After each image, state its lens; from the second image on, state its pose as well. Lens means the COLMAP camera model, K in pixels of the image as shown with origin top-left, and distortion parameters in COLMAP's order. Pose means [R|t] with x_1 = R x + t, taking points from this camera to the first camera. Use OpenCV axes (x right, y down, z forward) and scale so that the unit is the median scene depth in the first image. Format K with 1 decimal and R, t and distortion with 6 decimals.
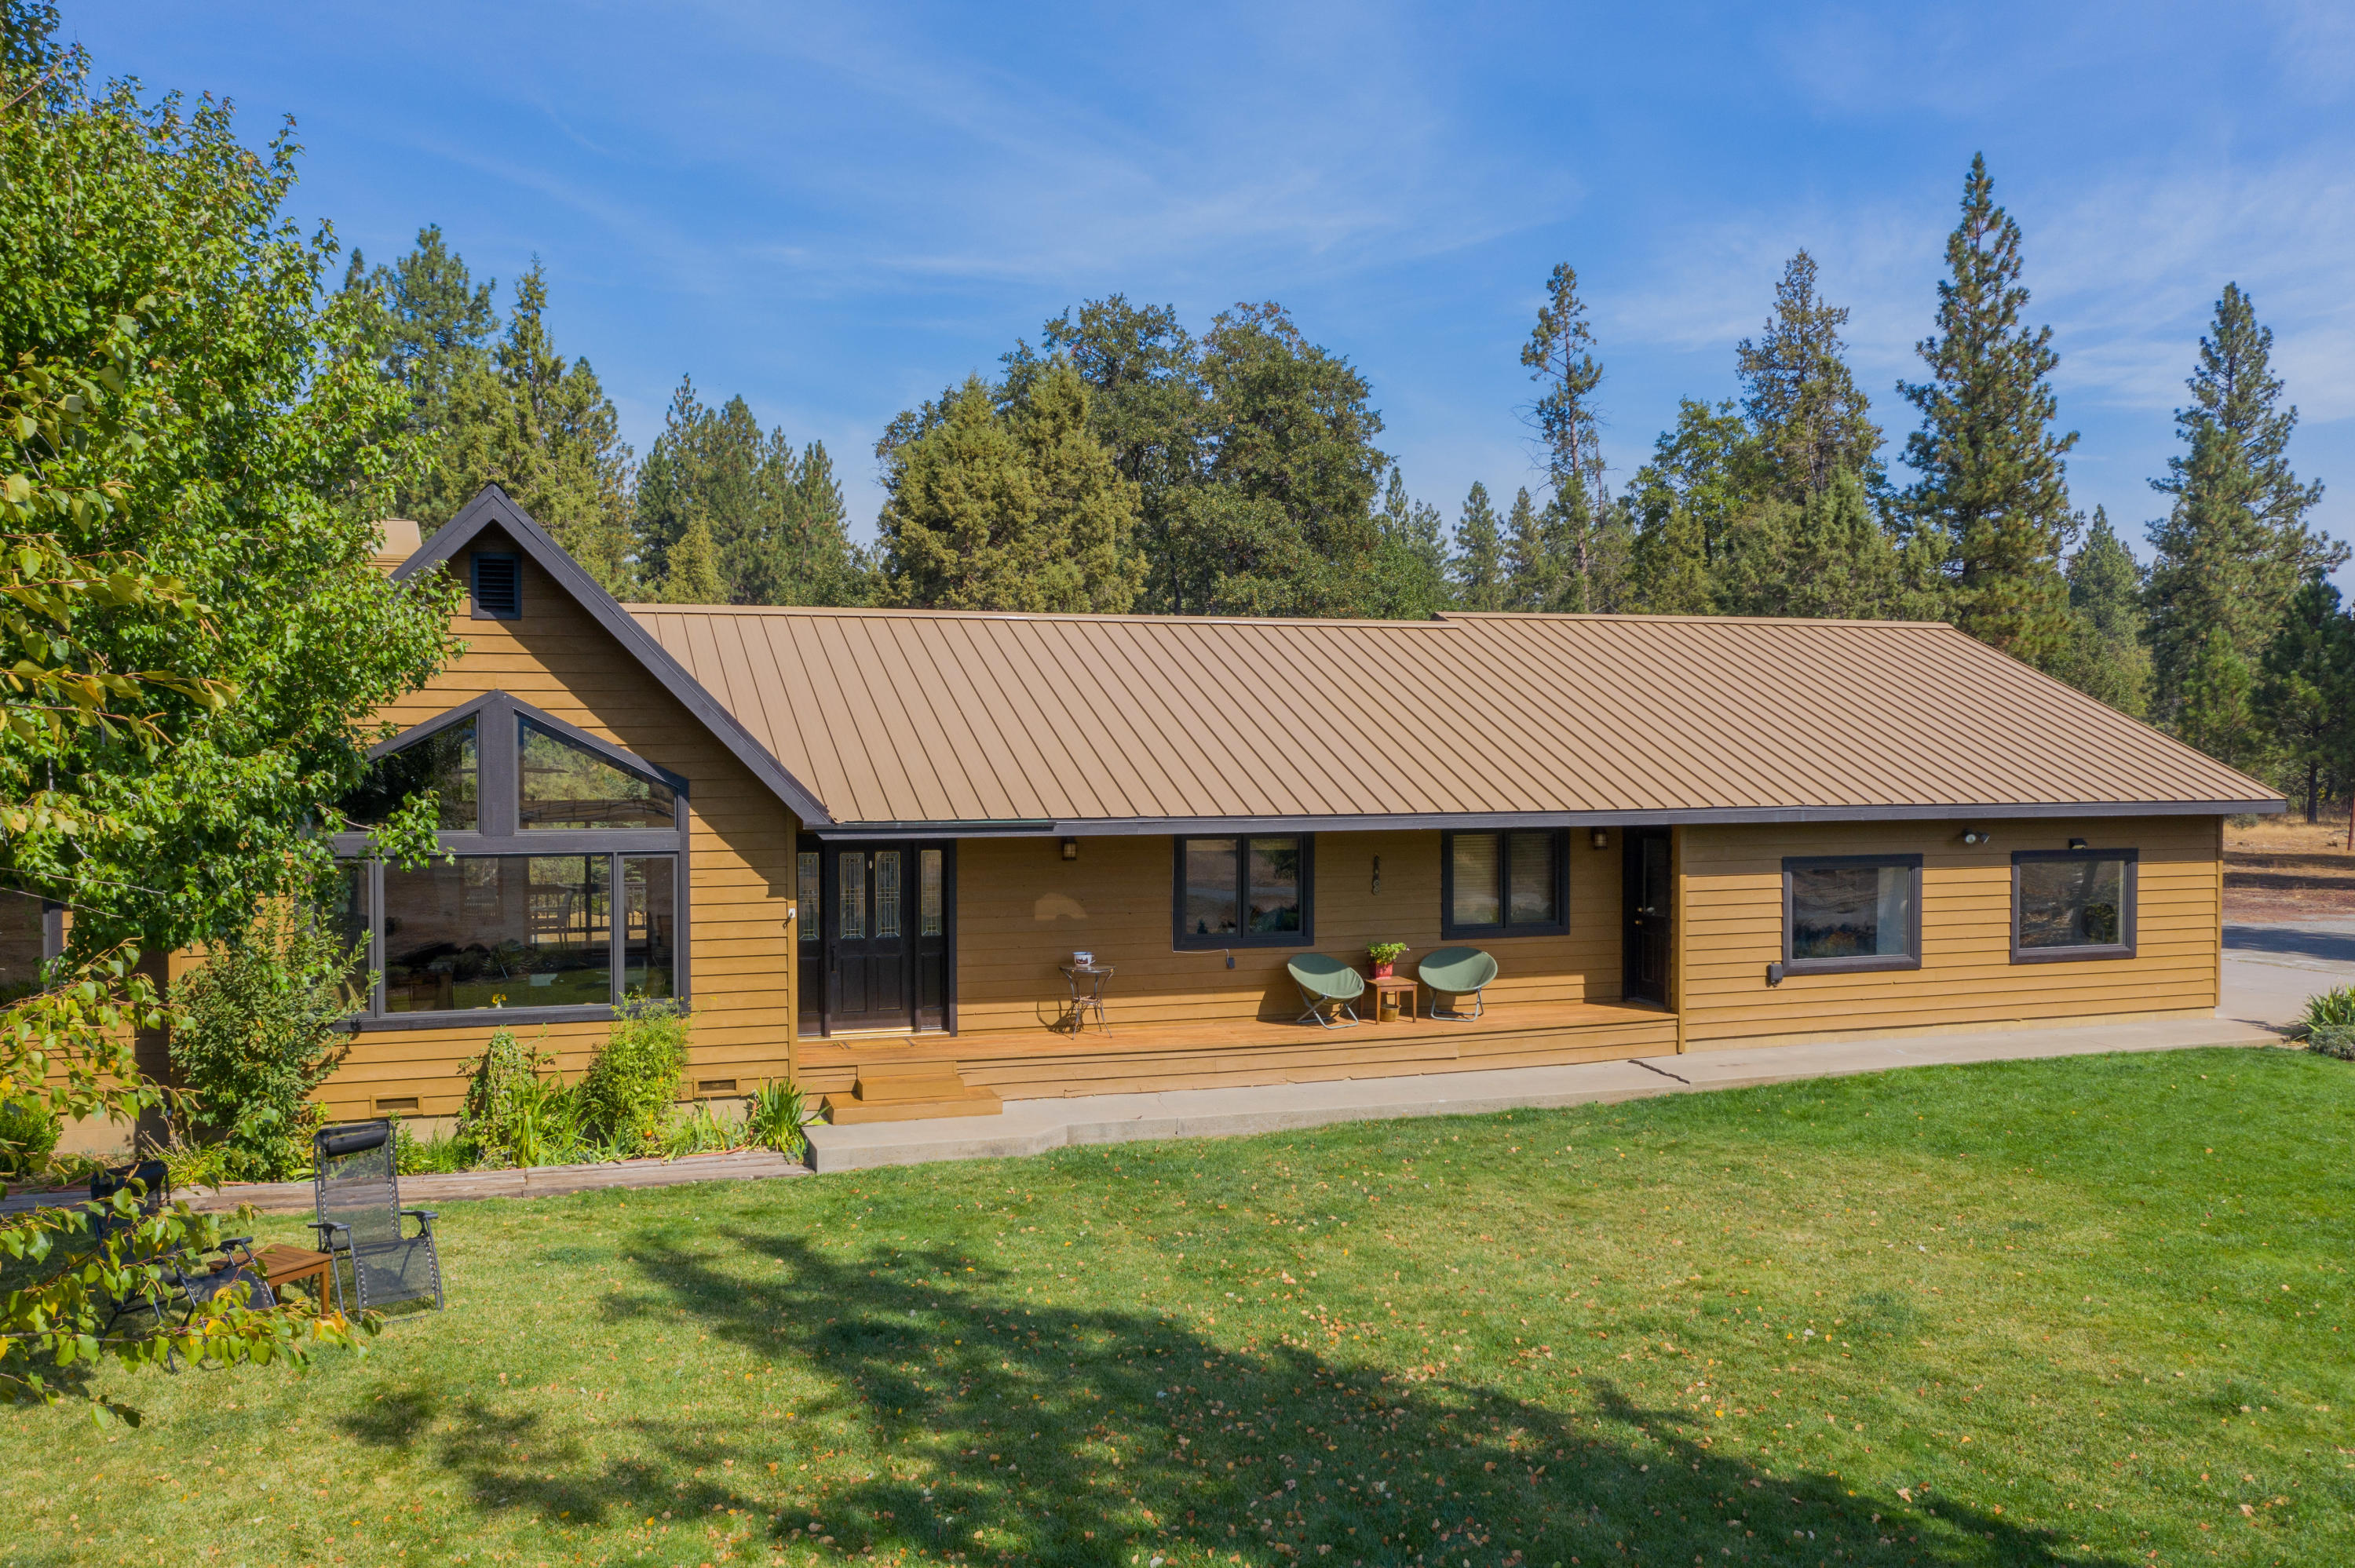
lens RADIAL K [[1983.4, 0, 1177.5], [0, 1983.4, 784.0], [0, 0, 1]] dist [0.008032, 0.003788]
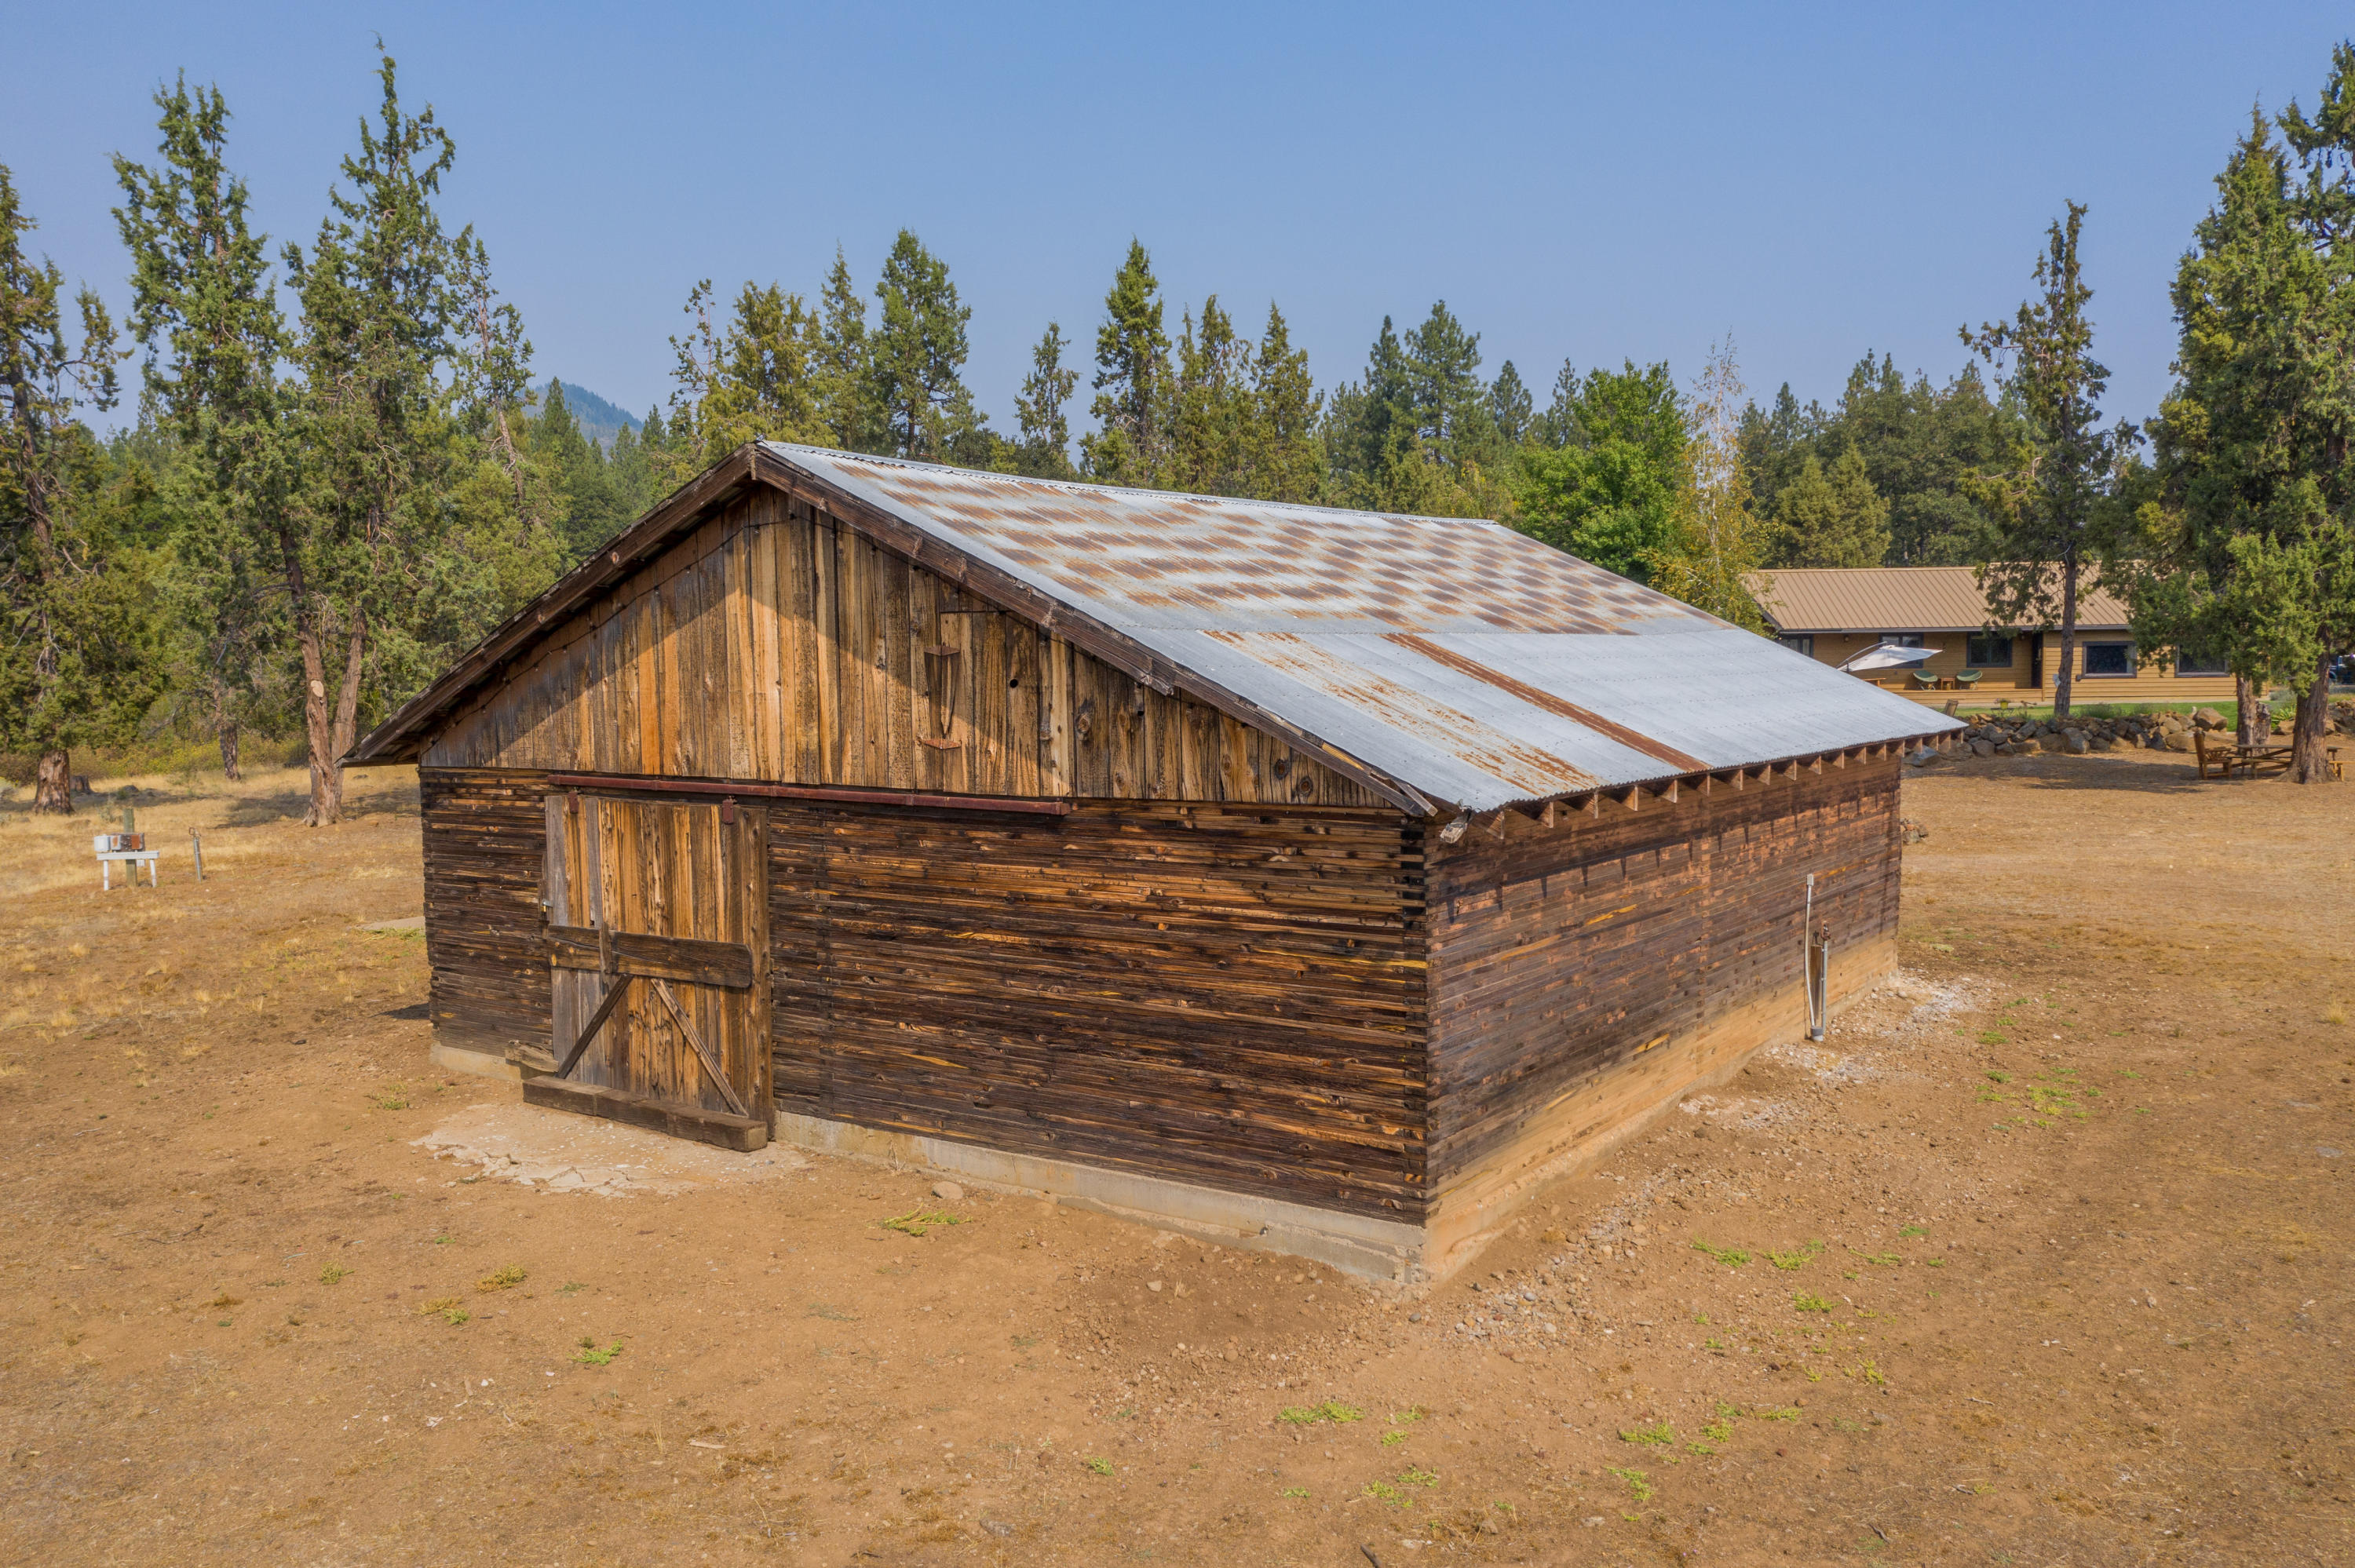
lens RADIAL K [[1983.4, 0, 1177.5], [0, 1983.4, 784.0], [0, 0, 1]] dist [0.008032, 0.003788]
pose [[0.924458, 0.019293, -0.380796, 0.104000], [-0.000412, 0.998769, 0.049602, 0.062182], [0.381284, -0.045698, 0.923328, -1.462018]]
